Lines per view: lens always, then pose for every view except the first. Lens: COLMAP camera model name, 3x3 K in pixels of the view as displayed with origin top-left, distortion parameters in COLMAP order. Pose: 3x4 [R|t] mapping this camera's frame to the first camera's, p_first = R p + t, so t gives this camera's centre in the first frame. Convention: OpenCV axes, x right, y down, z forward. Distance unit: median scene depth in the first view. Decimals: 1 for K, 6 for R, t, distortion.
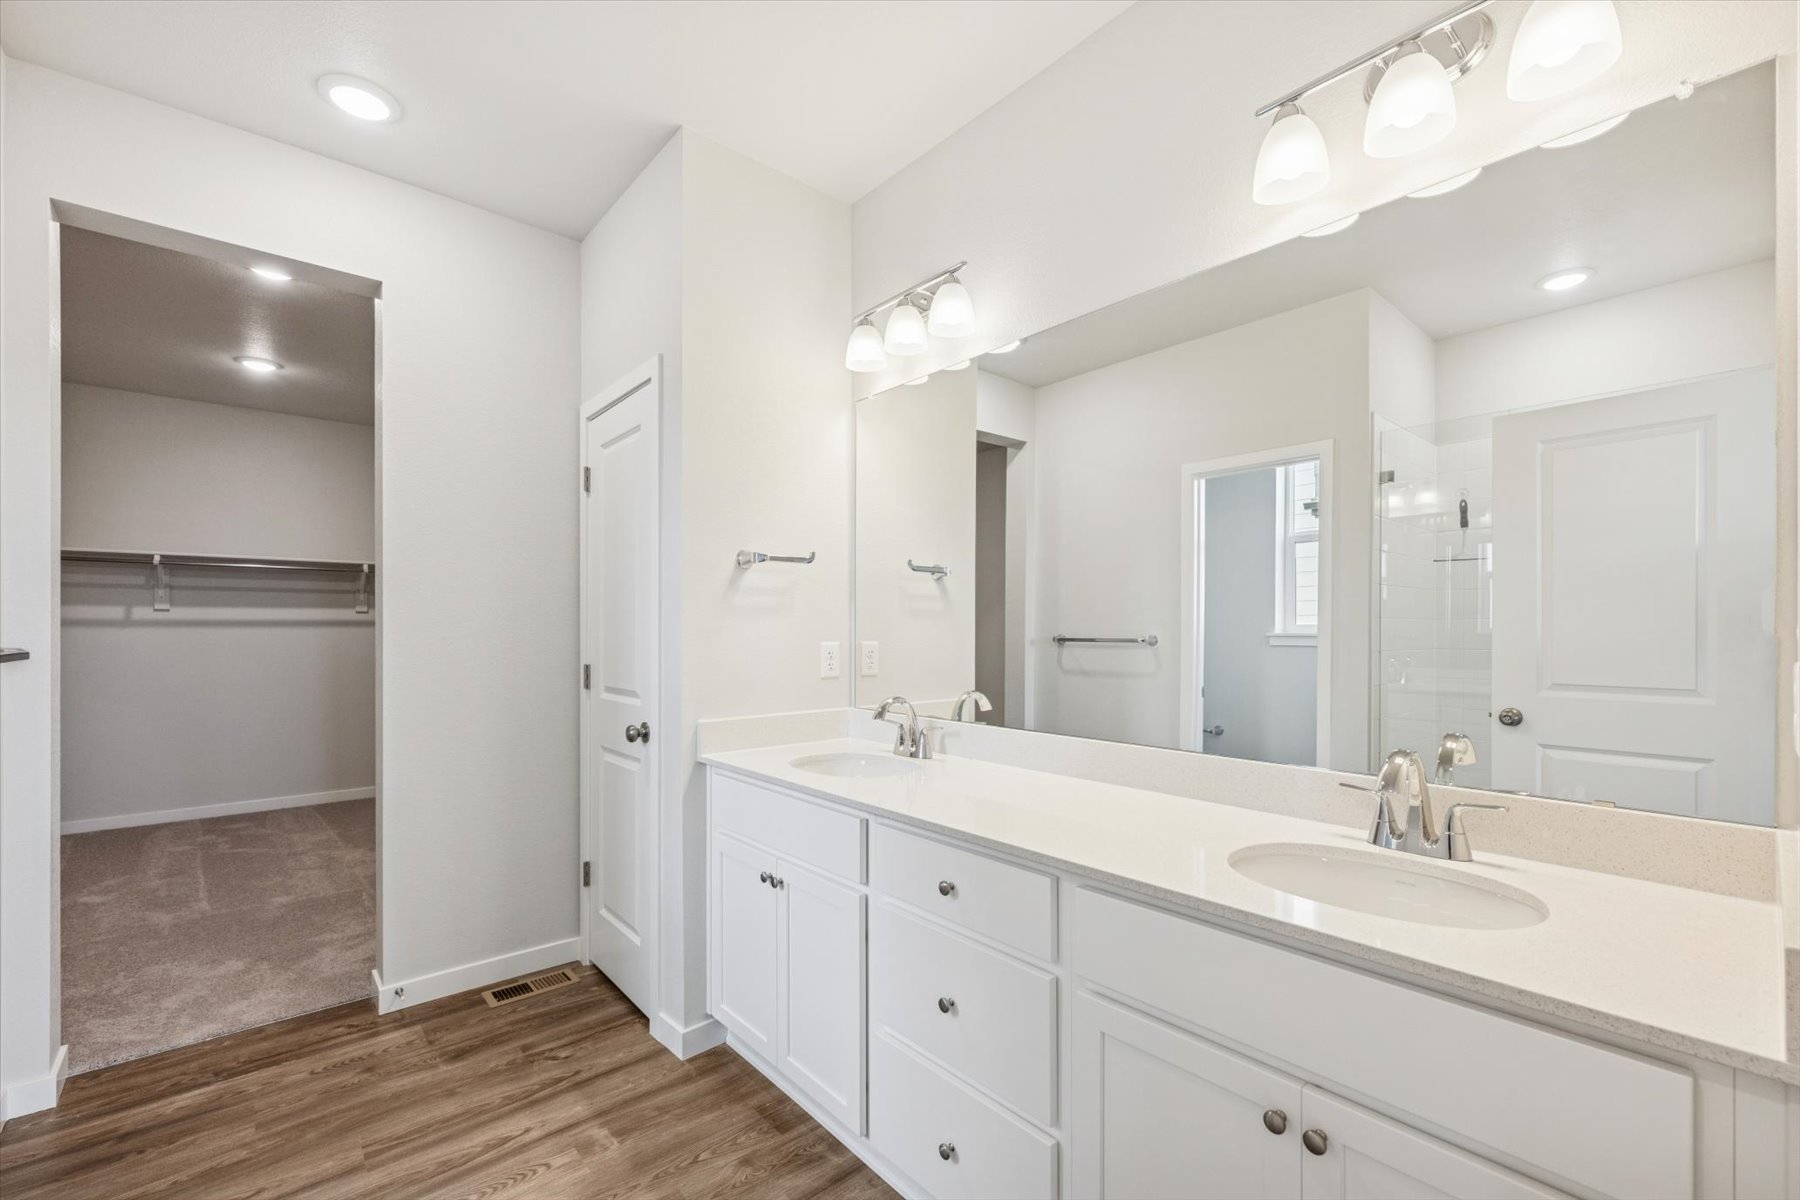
lens RADIAL K [[742.1, 0, 900.8], [0, 742.1, 595.1], [0, 0, 1]] dist [-0.001303, -0.000022]
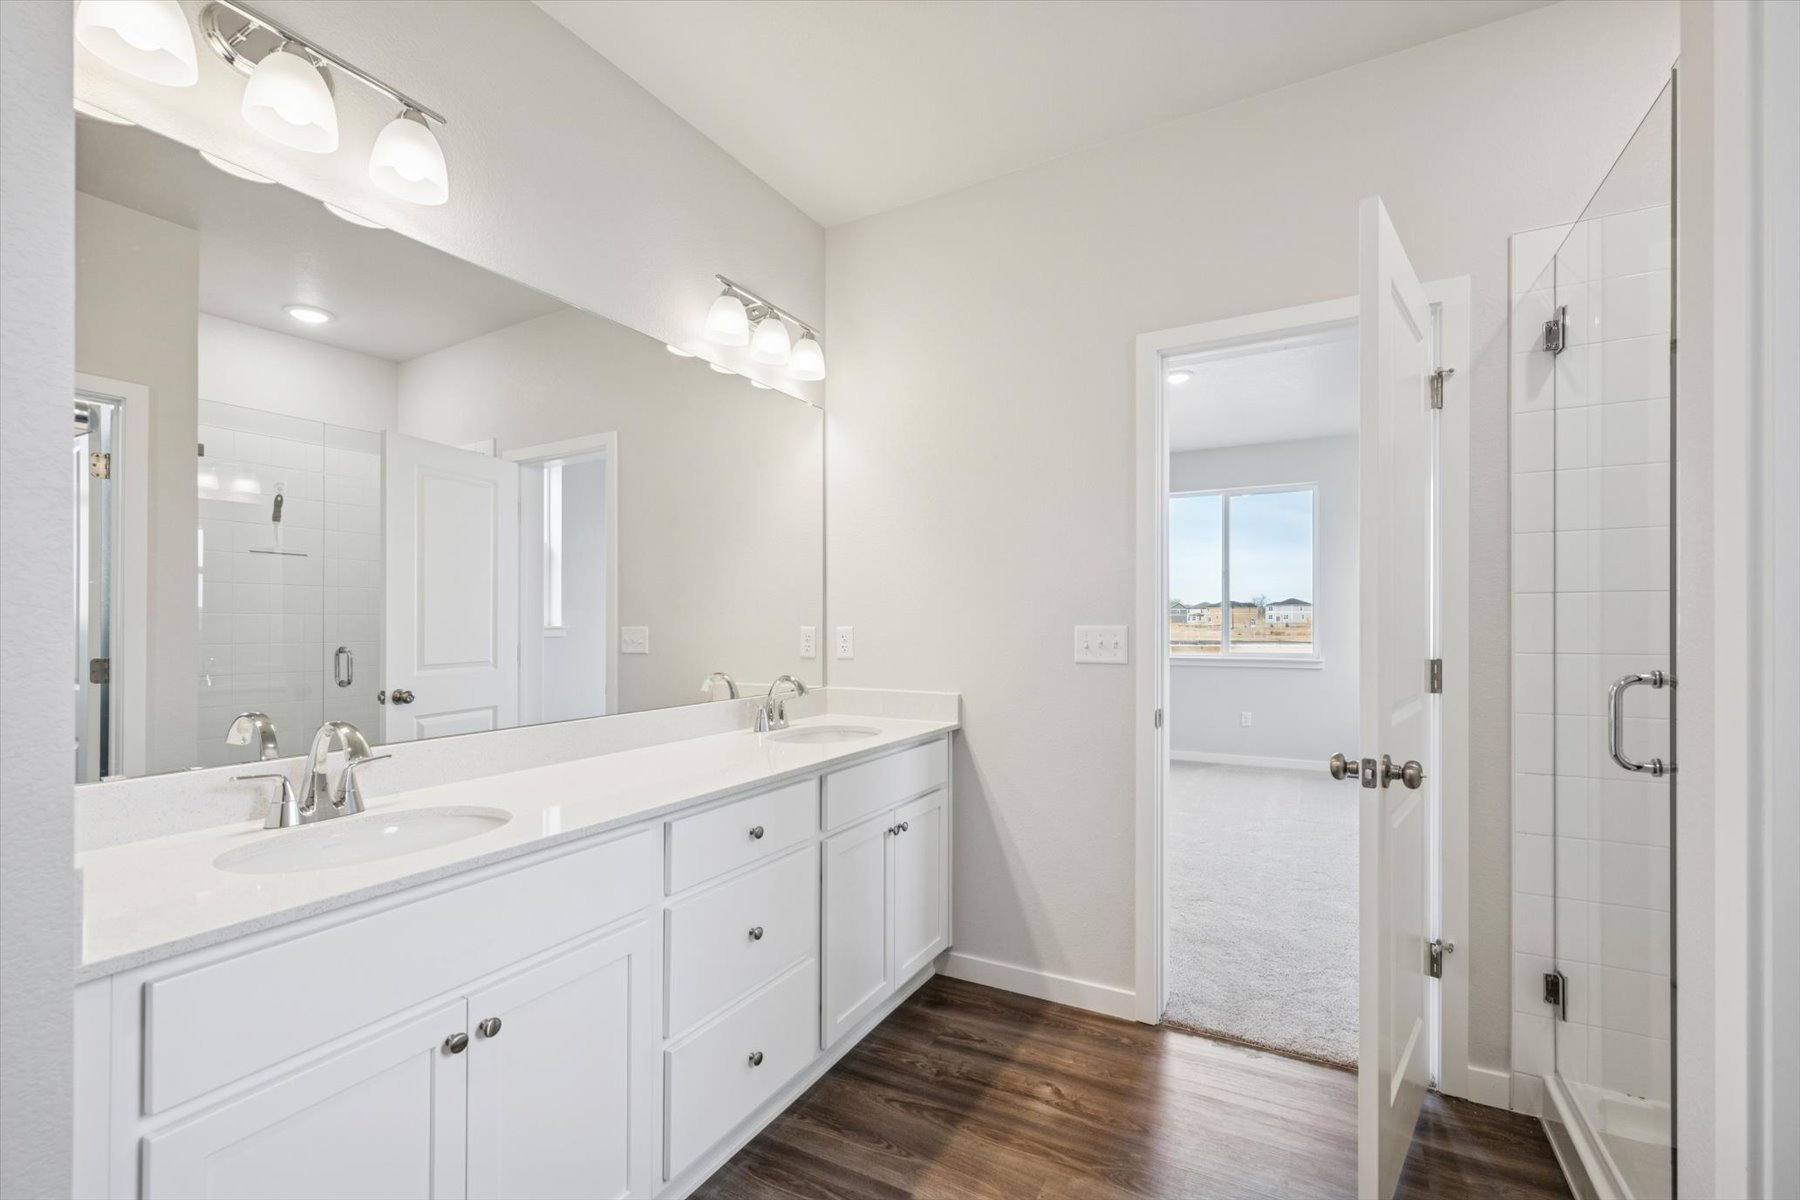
lens RADIAL K [[735.7, 0, 905.4], [0, 735.7, 620.7], [0, 0, 1]] dist [0.005895, -0.000210]
pose [[-0.323929, 0.008427, 0.946044, -0.679292], [-0.043675, 0.998761, -0.023851, 0.041562], [-0.945073, -0.049044, -0.323160, 0.702755]]
